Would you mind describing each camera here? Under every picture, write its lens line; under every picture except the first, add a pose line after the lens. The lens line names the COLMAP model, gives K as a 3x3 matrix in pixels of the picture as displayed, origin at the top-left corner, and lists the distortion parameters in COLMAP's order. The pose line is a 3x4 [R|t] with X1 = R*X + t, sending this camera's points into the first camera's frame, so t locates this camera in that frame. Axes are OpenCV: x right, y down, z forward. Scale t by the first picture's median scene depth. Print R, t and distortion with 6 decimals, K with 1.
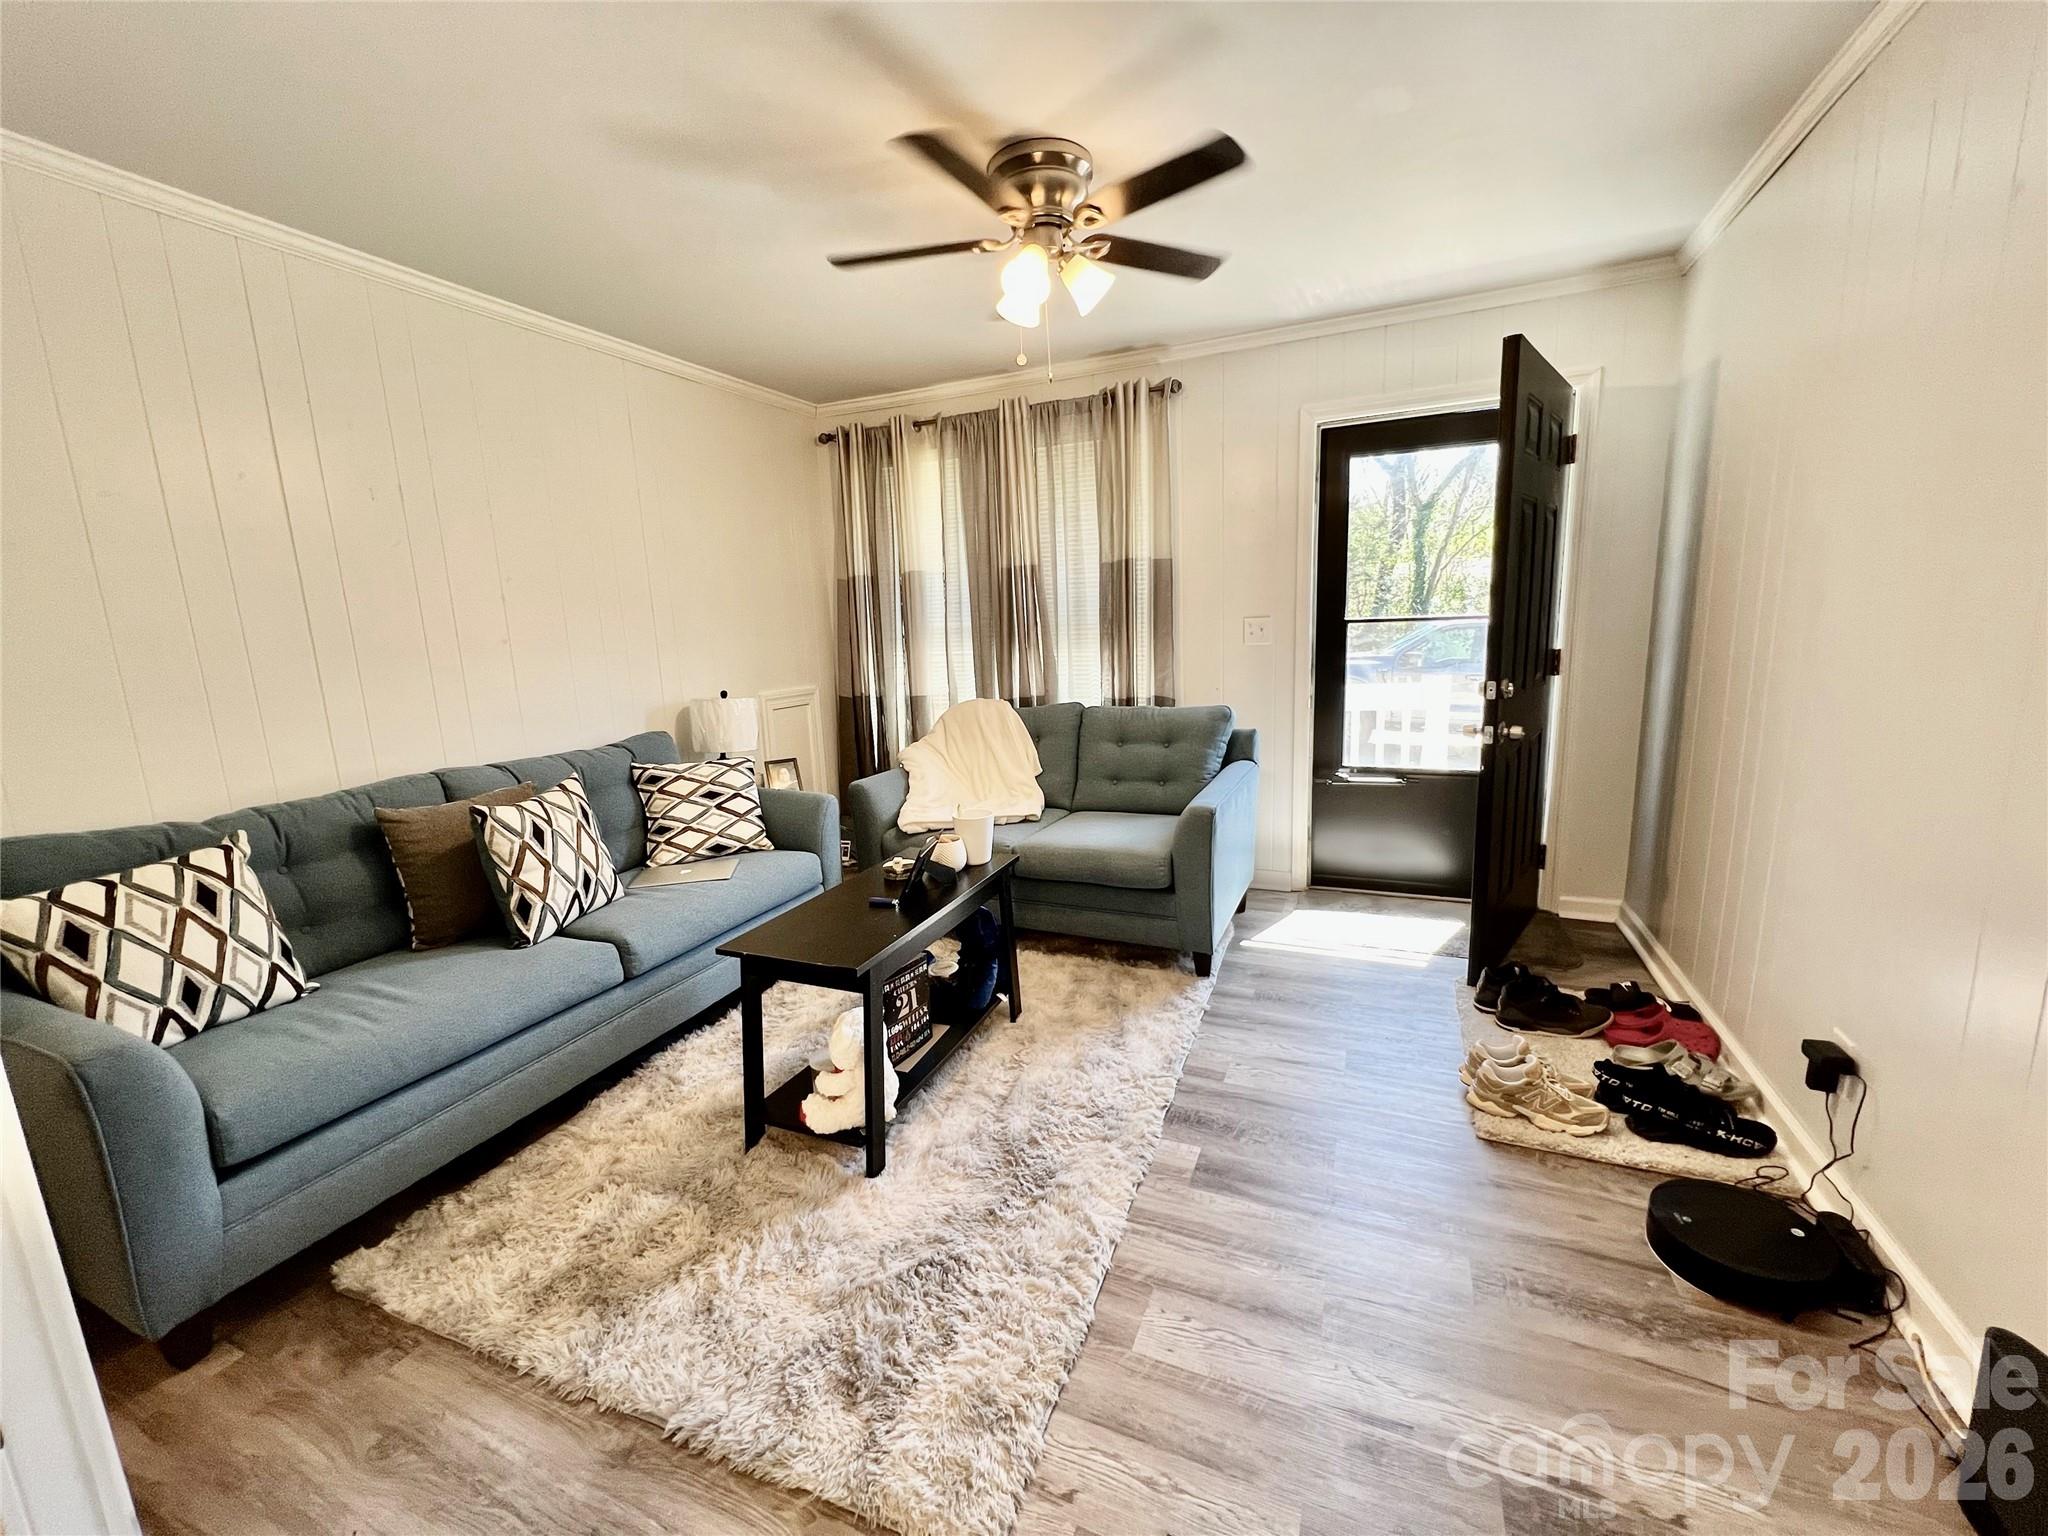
lens RADIAL K [[819.2, 0, 1021.1], [0, 819.2, 764.0], [0, 0, 1]] dist [-0.001874, 0.000389]
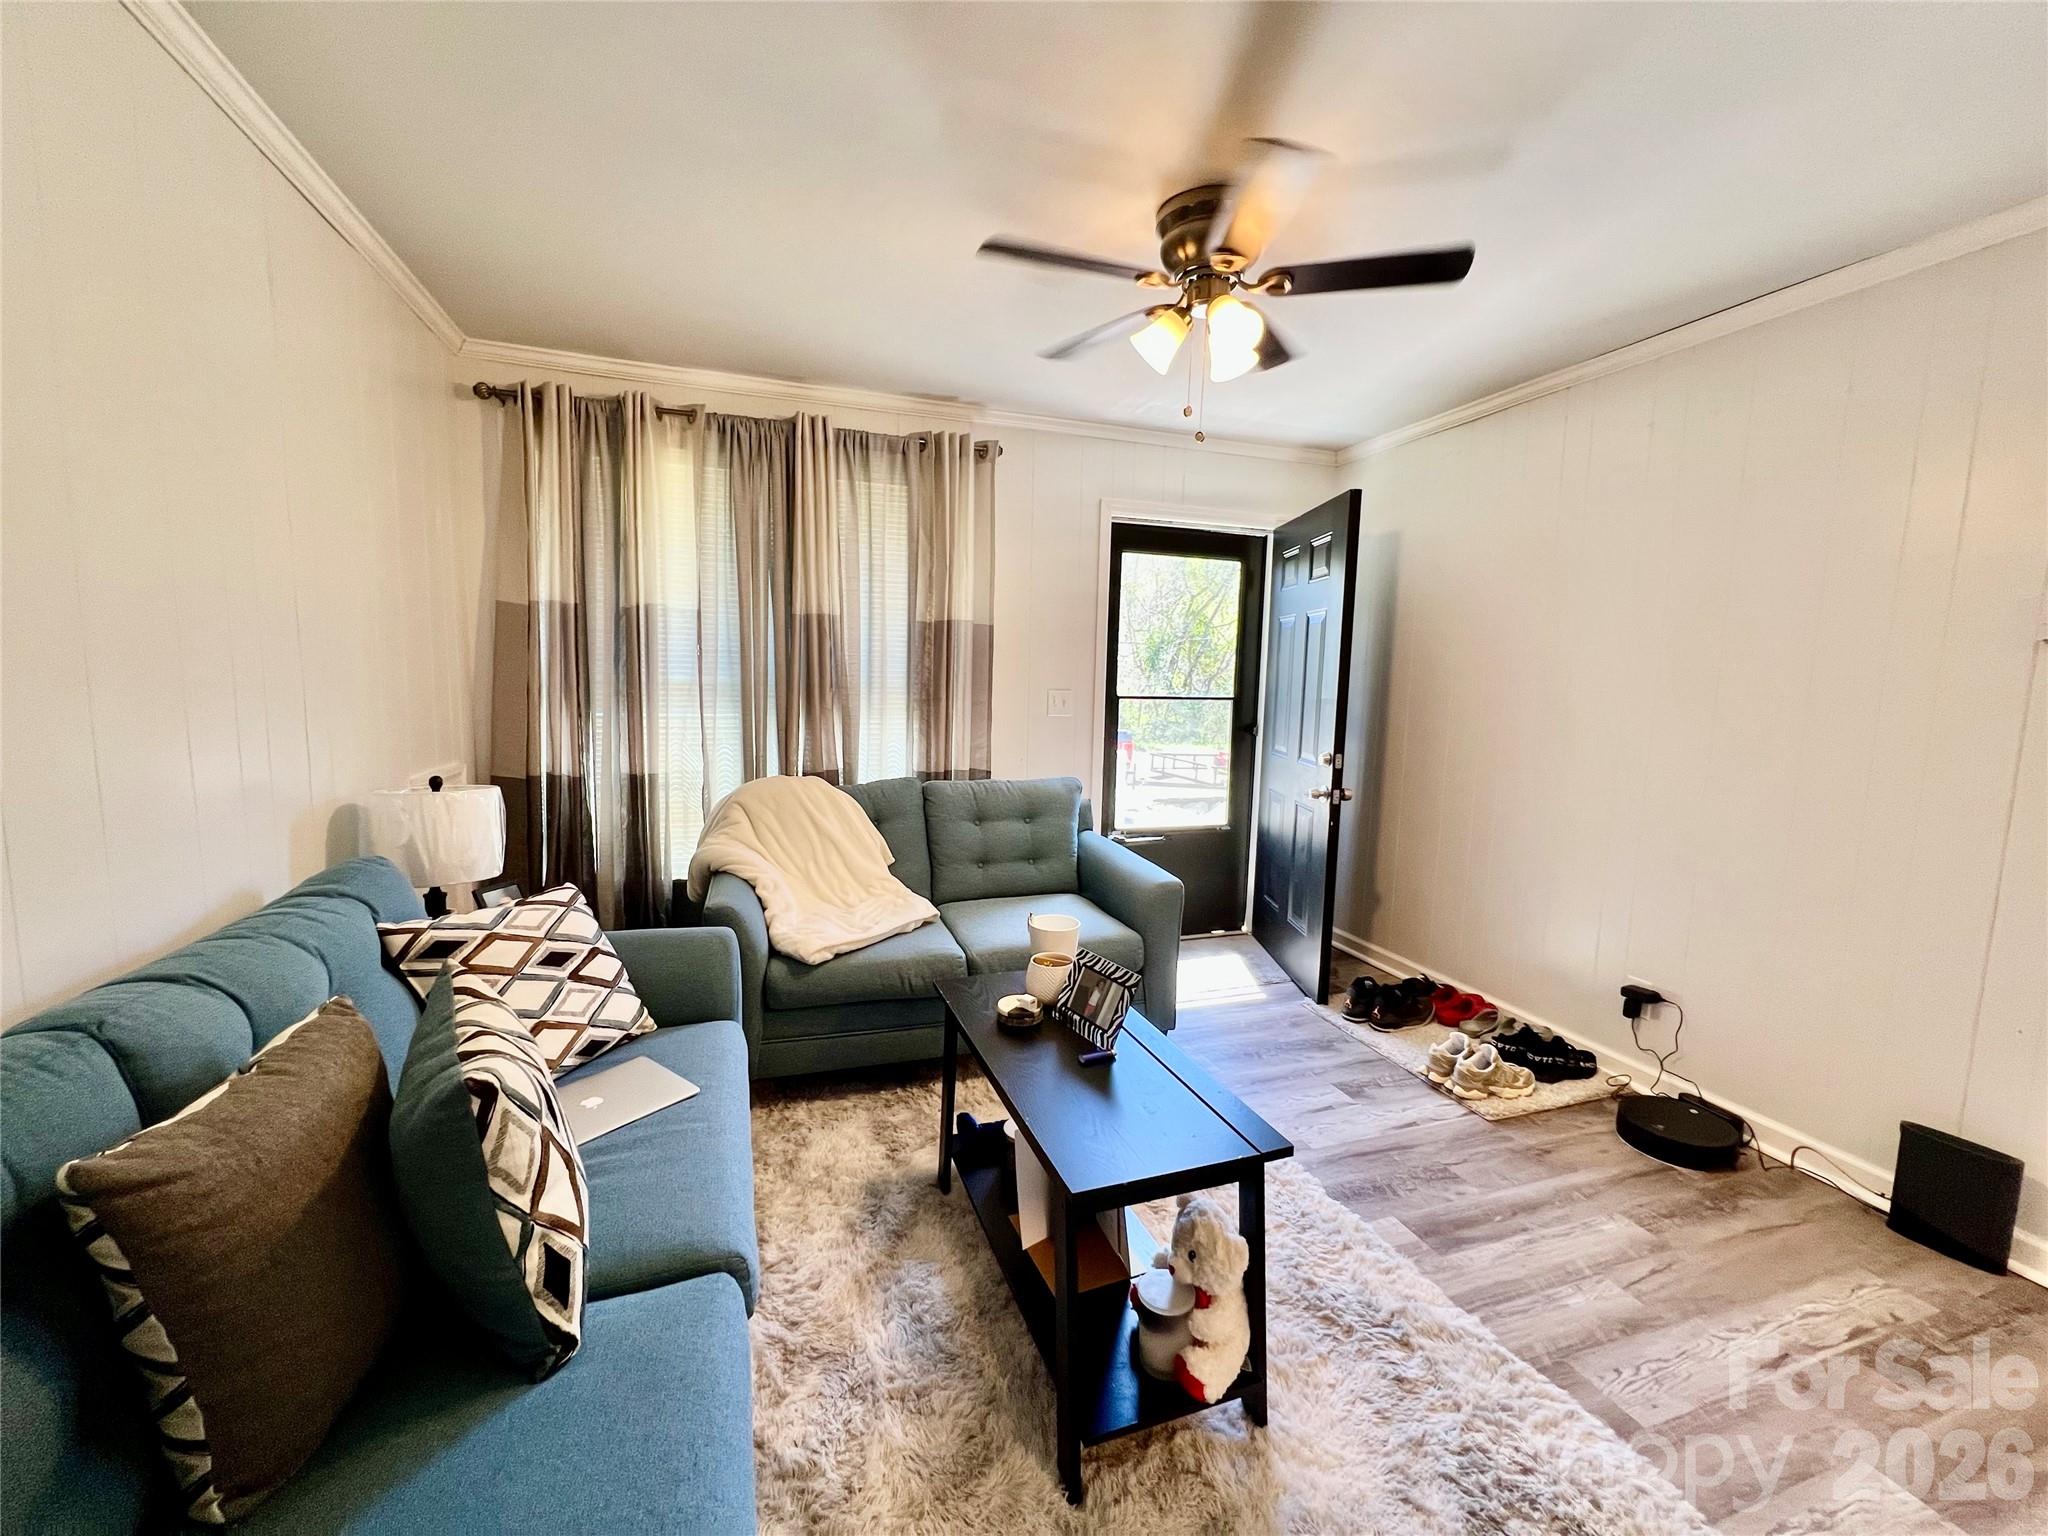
lens RADIAL K [[819.2, 0, 1018.1], [0, 819.2, 768.3], [0, 0, 1]] dist [-0.001874, 0.000389]
pose [[0.736785, -0.021742, 0.675778, -0.494631], [0.068132, 0.996783, -0.042213, -0.047072], [-0.672686, 0.077144, 0.735896, 0.322074]]
